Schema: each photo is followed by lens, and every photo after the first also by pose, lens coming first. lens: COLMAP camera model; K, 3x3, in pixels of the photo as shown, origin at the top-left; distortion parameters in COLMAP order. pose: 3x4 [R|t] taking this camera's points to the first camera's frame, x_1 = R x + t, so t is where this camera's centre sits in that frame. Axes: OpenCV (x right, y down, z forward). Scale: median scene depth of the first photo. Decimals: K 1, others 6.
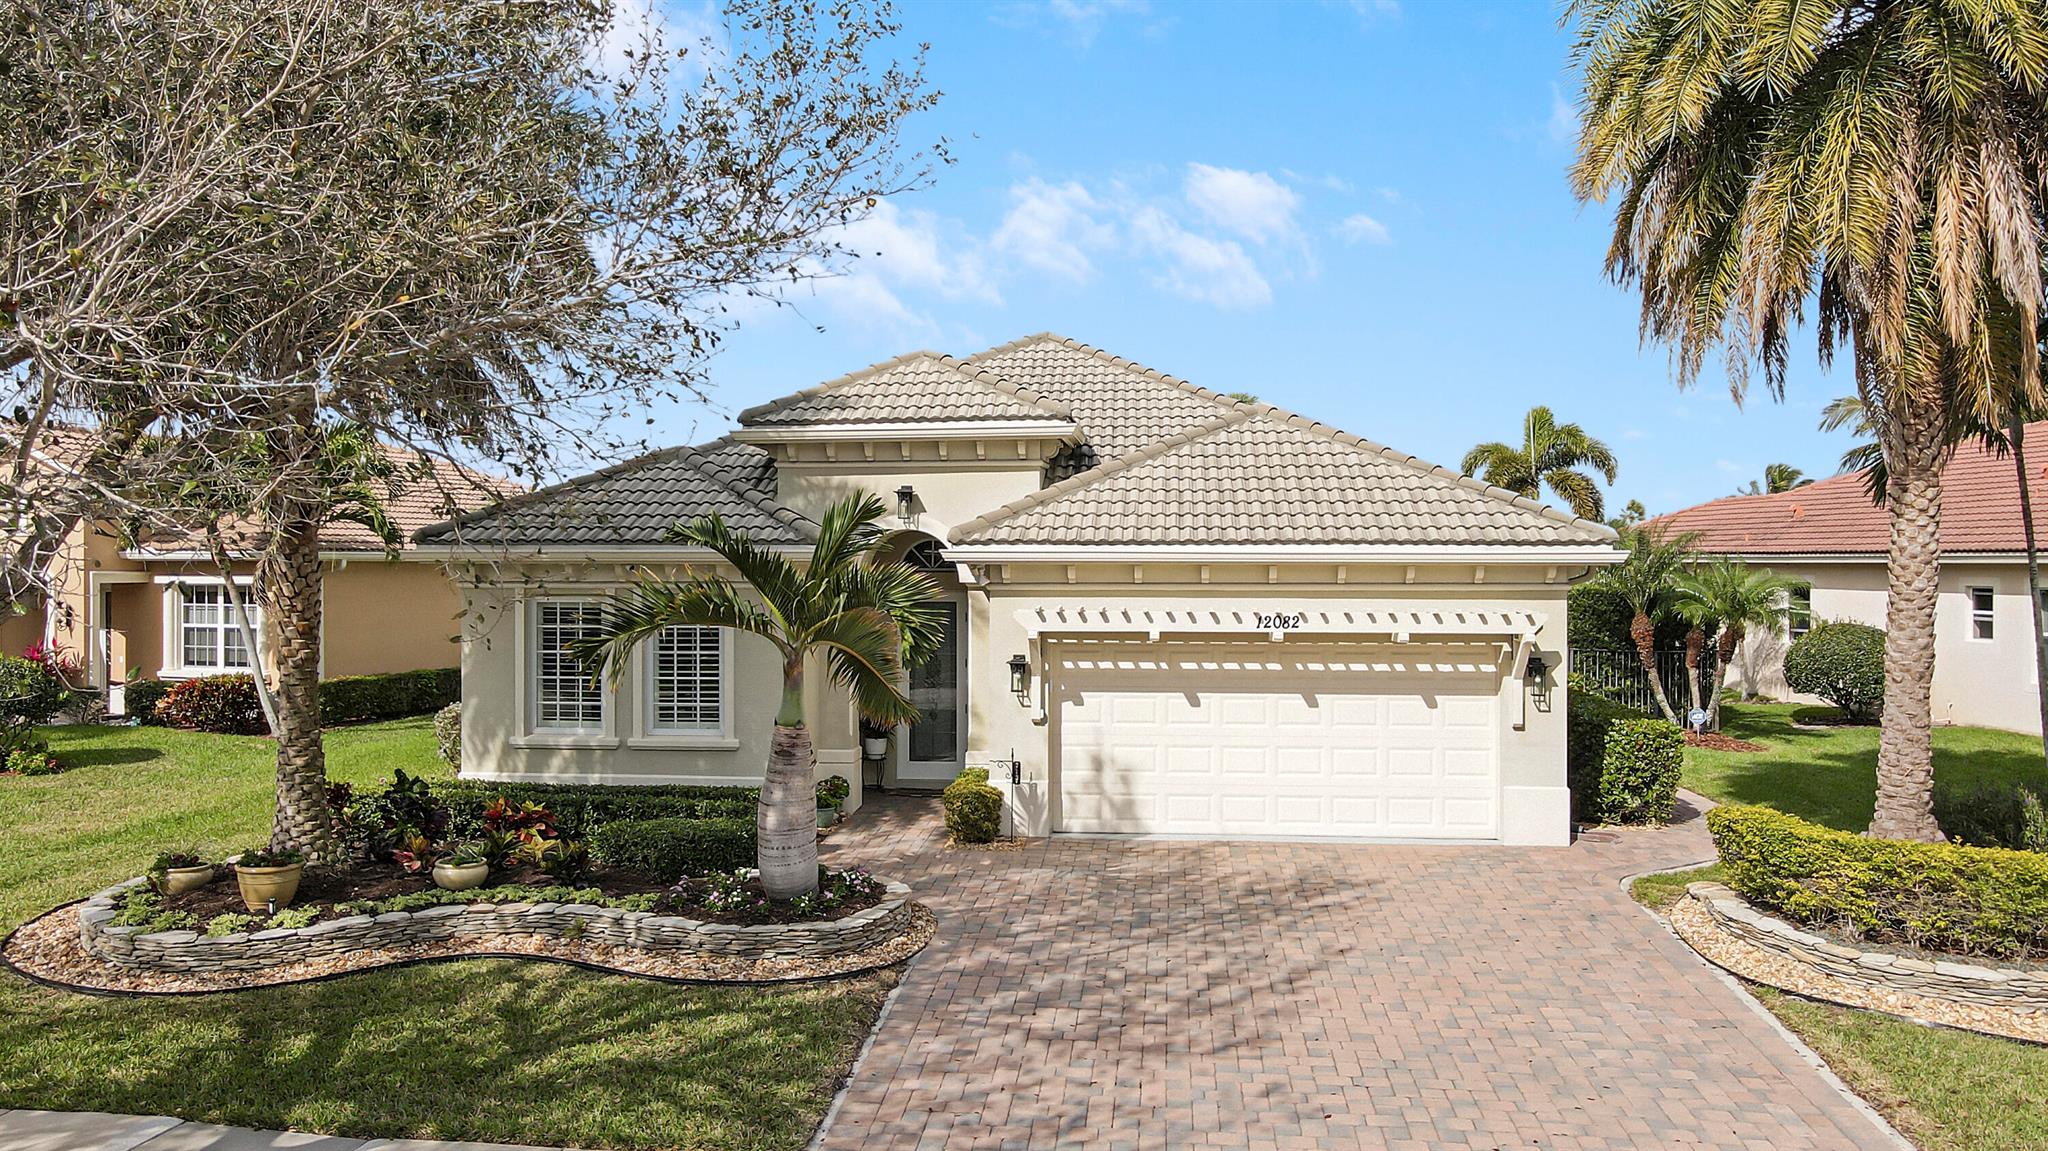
lens RADIAL K [[1465.6, 0, 1024.0], [0, 1465.6, 575.5], [0, 0, 1]] dist [0.003850, 0.002388]
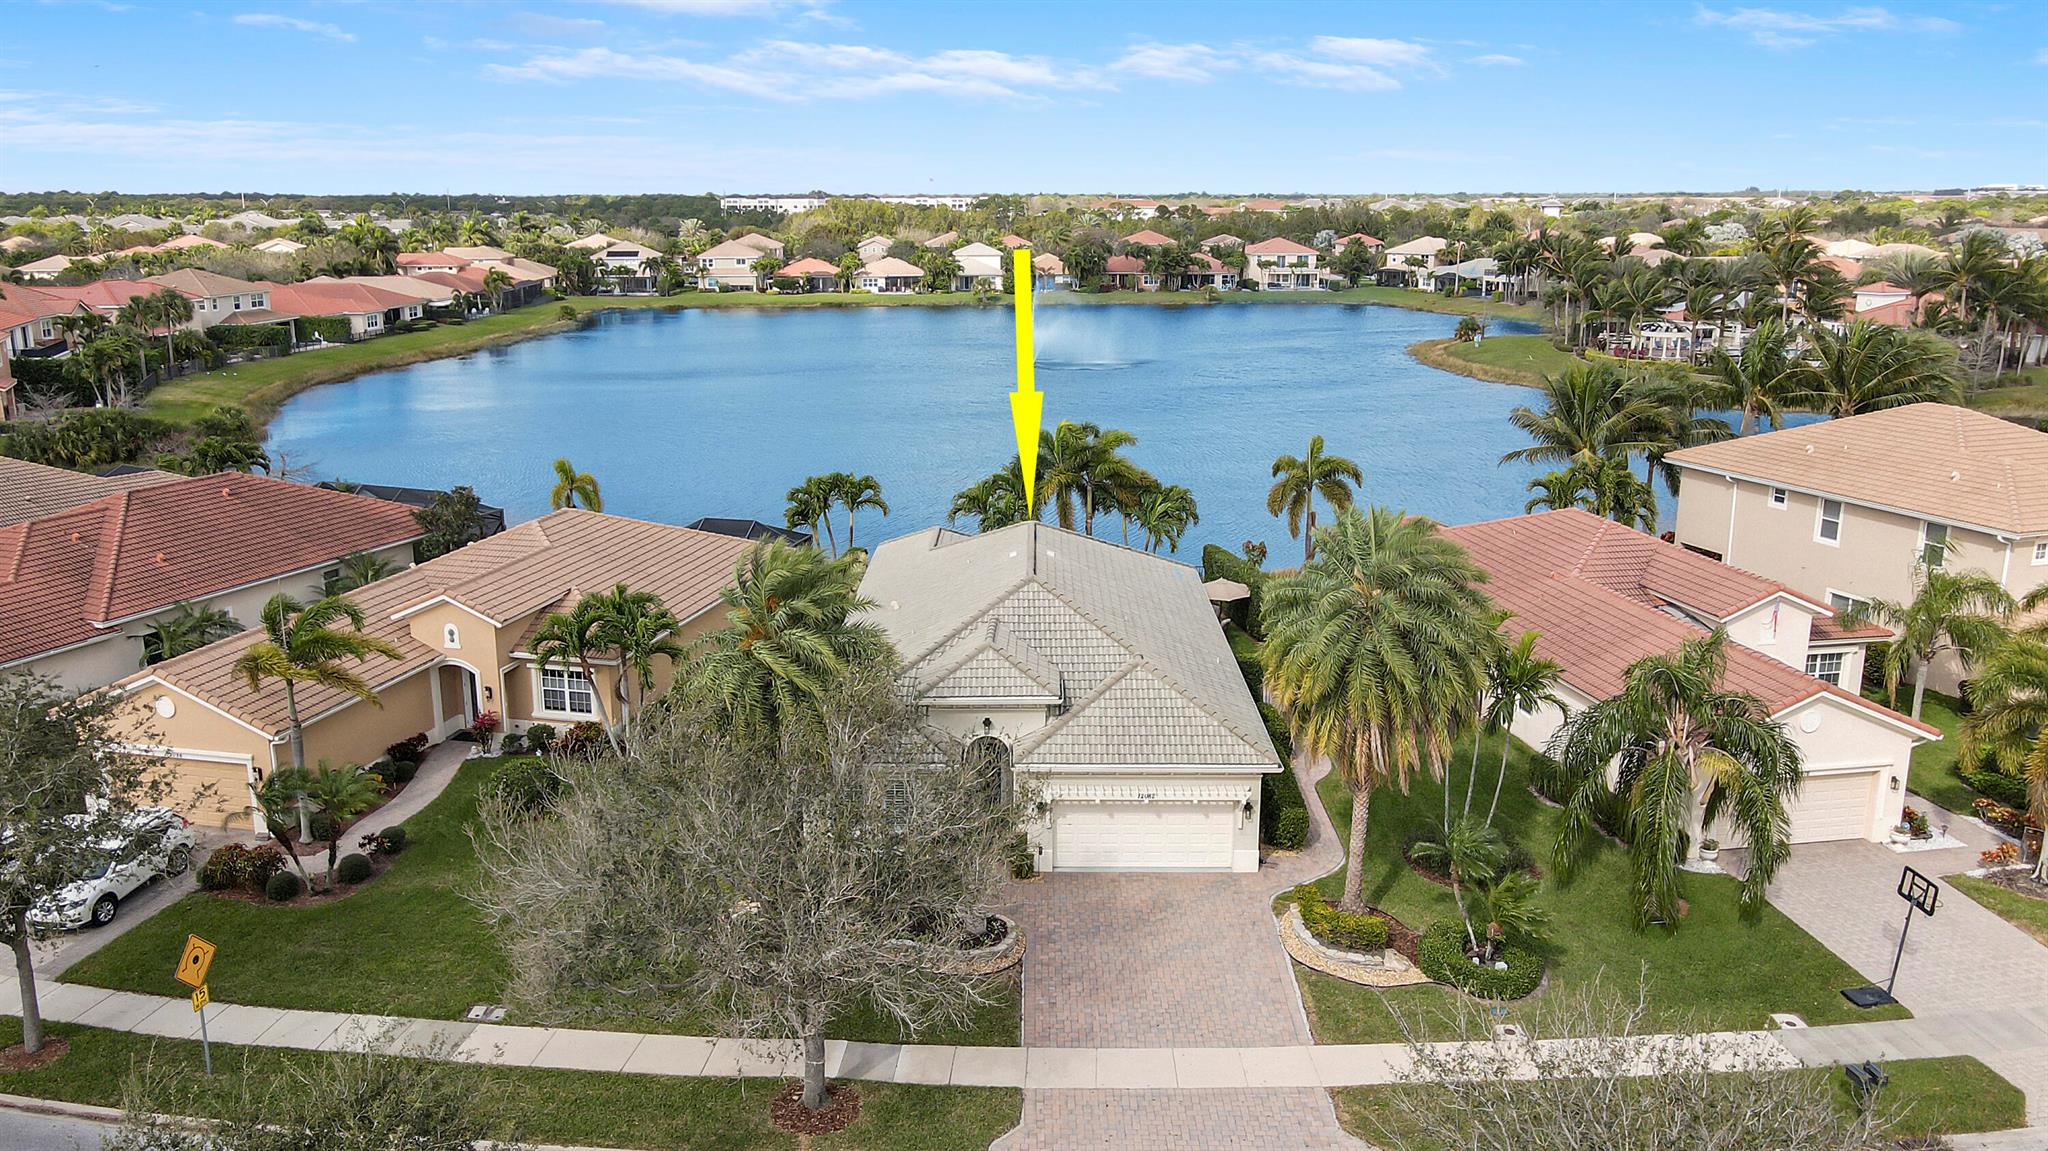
lens RADIAL K [[1464.6, 0, 1014.2], [0, 1464.6, 568.7], [0, 0, 1]] dist [0.008569, 0.004637]
pose [[0.996187, -0.022846, 0.084202, -0.332862], [0.002122, 0.971165, 0.238399, -1.234323], [-0.087220, -0.237311, 0.967510, -1.717307]]
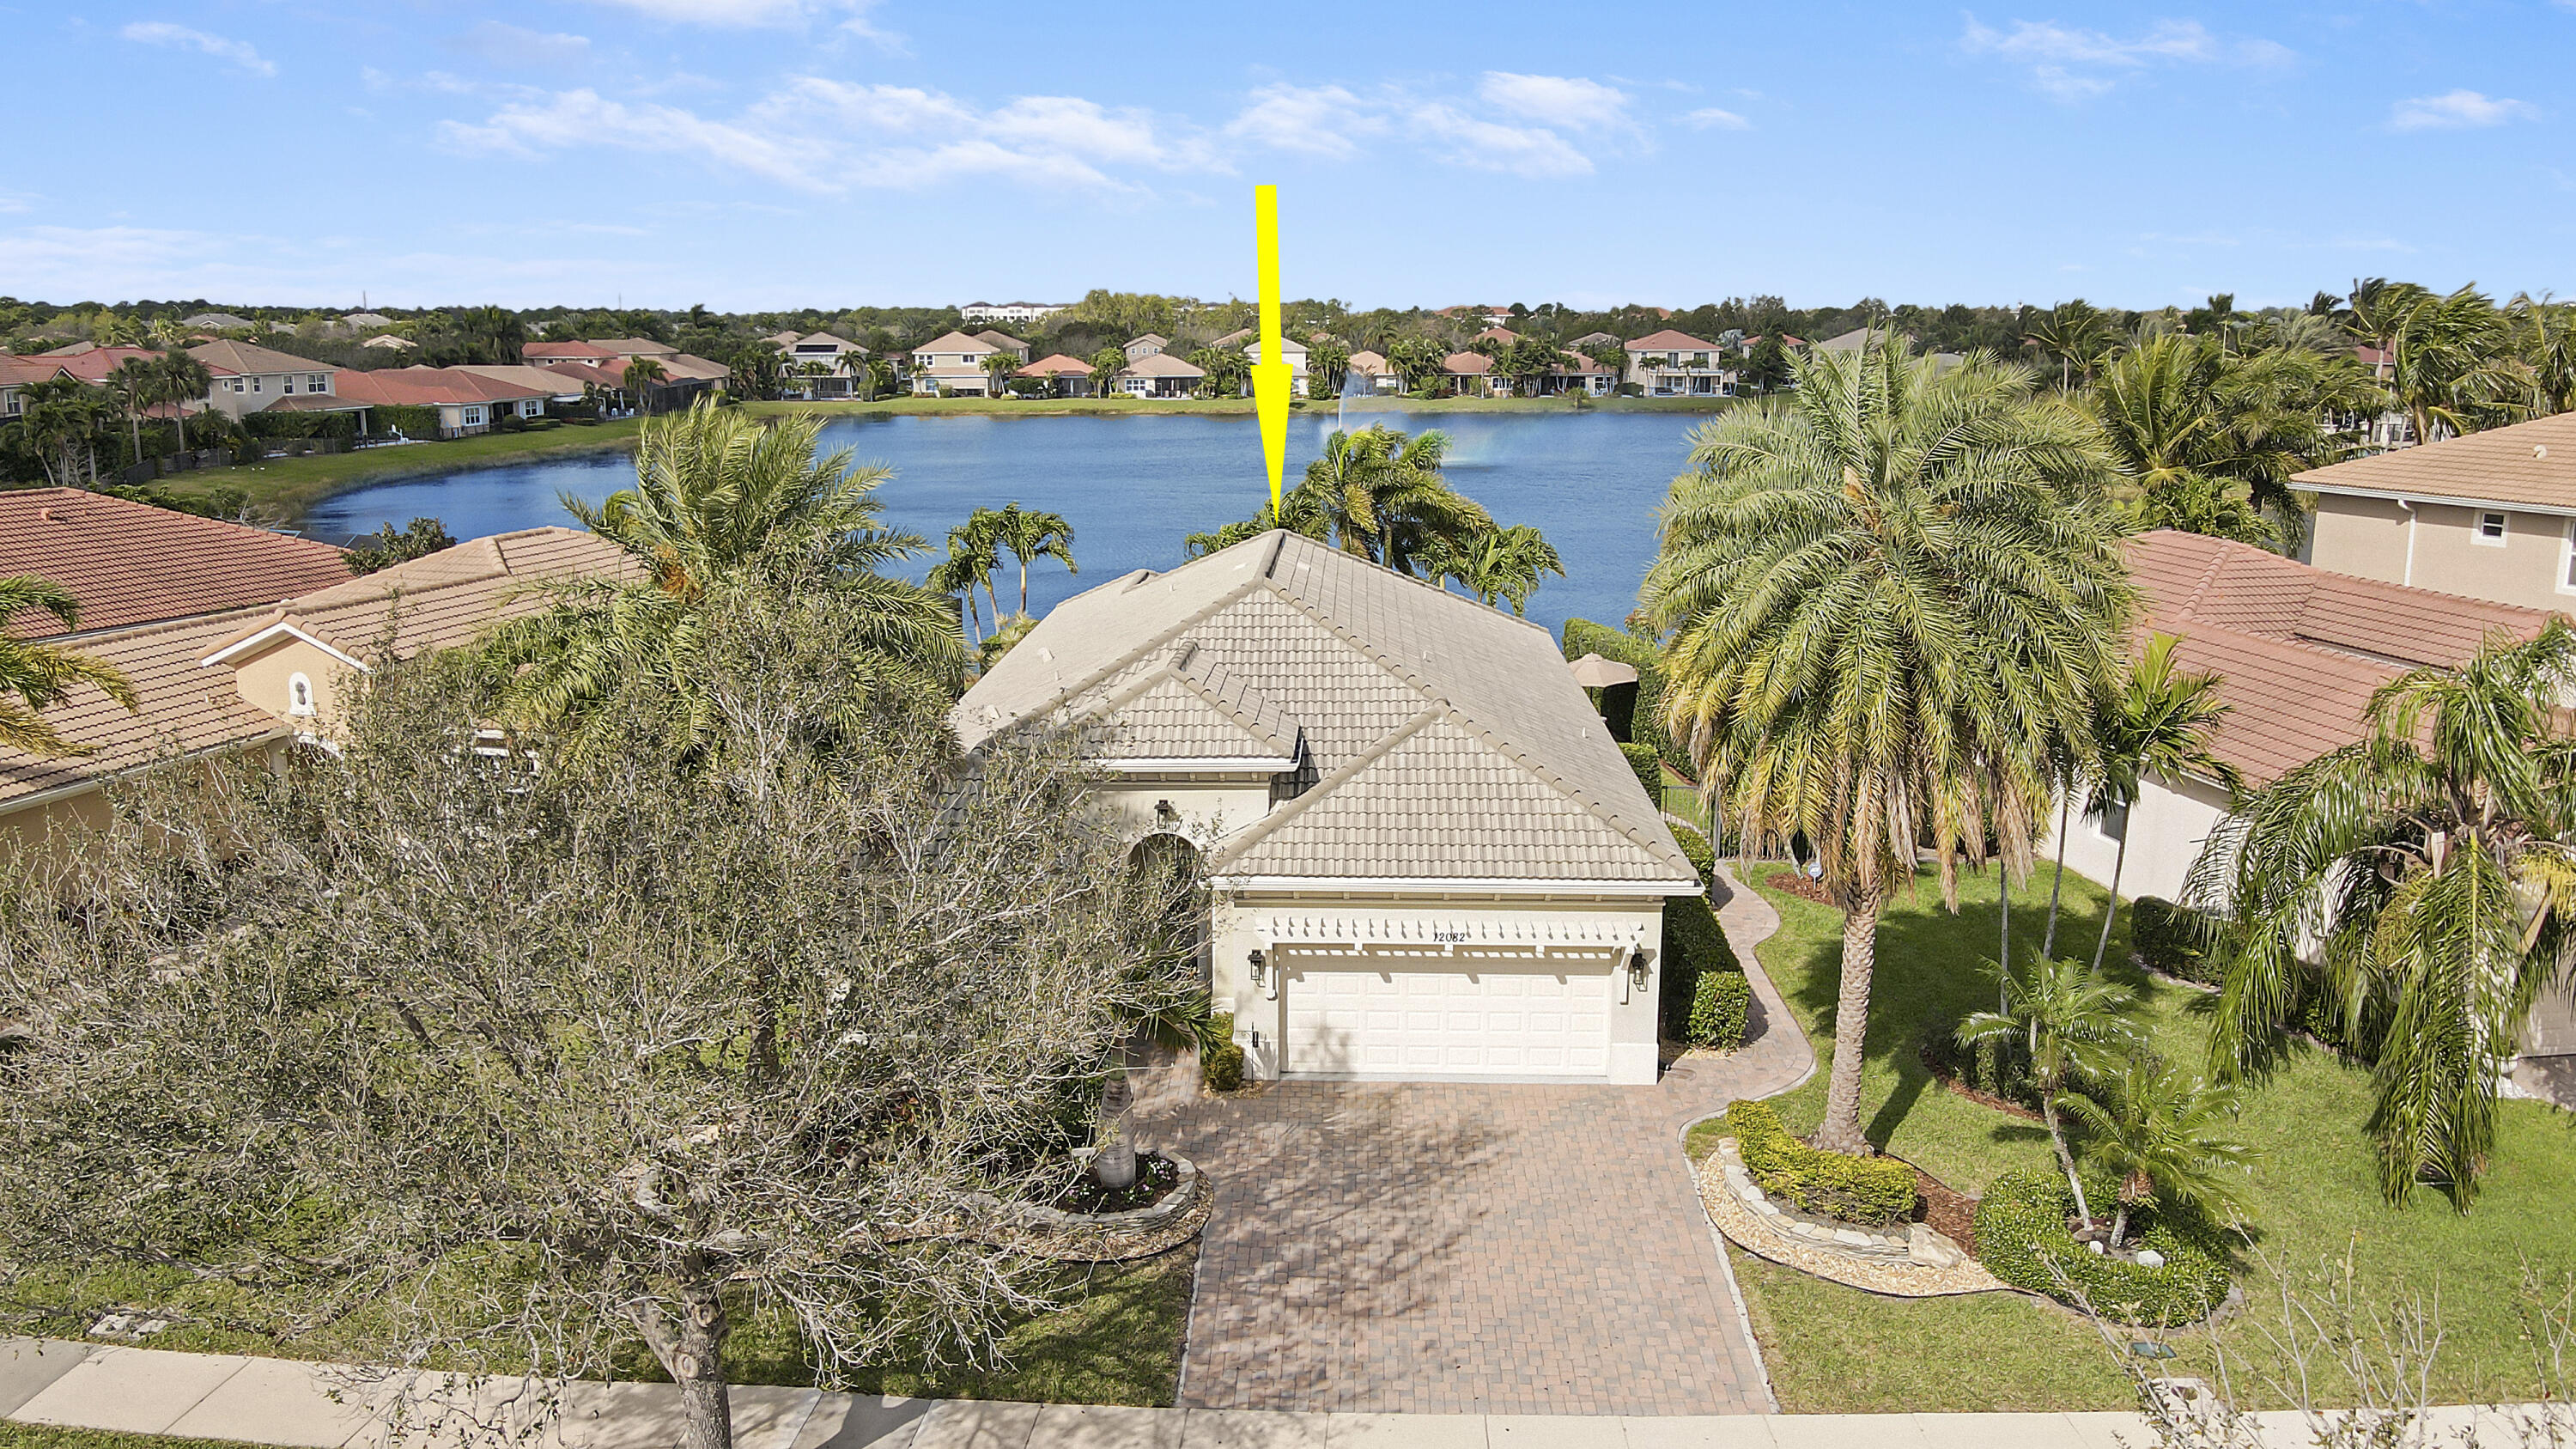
lens RADIAL K [[1838.3, 0, 1288.0], [0, 1838.3, 717.0], [0, 0, 1]] dist [0.012757, 0.005477]
pose [[0.998088, -0.012921, 0.060436, -0.099044], [0.000461, 0.979427, 0.201798, -0.666977], [-0.061800, -0.201385, 0.977561, -0.798409]]
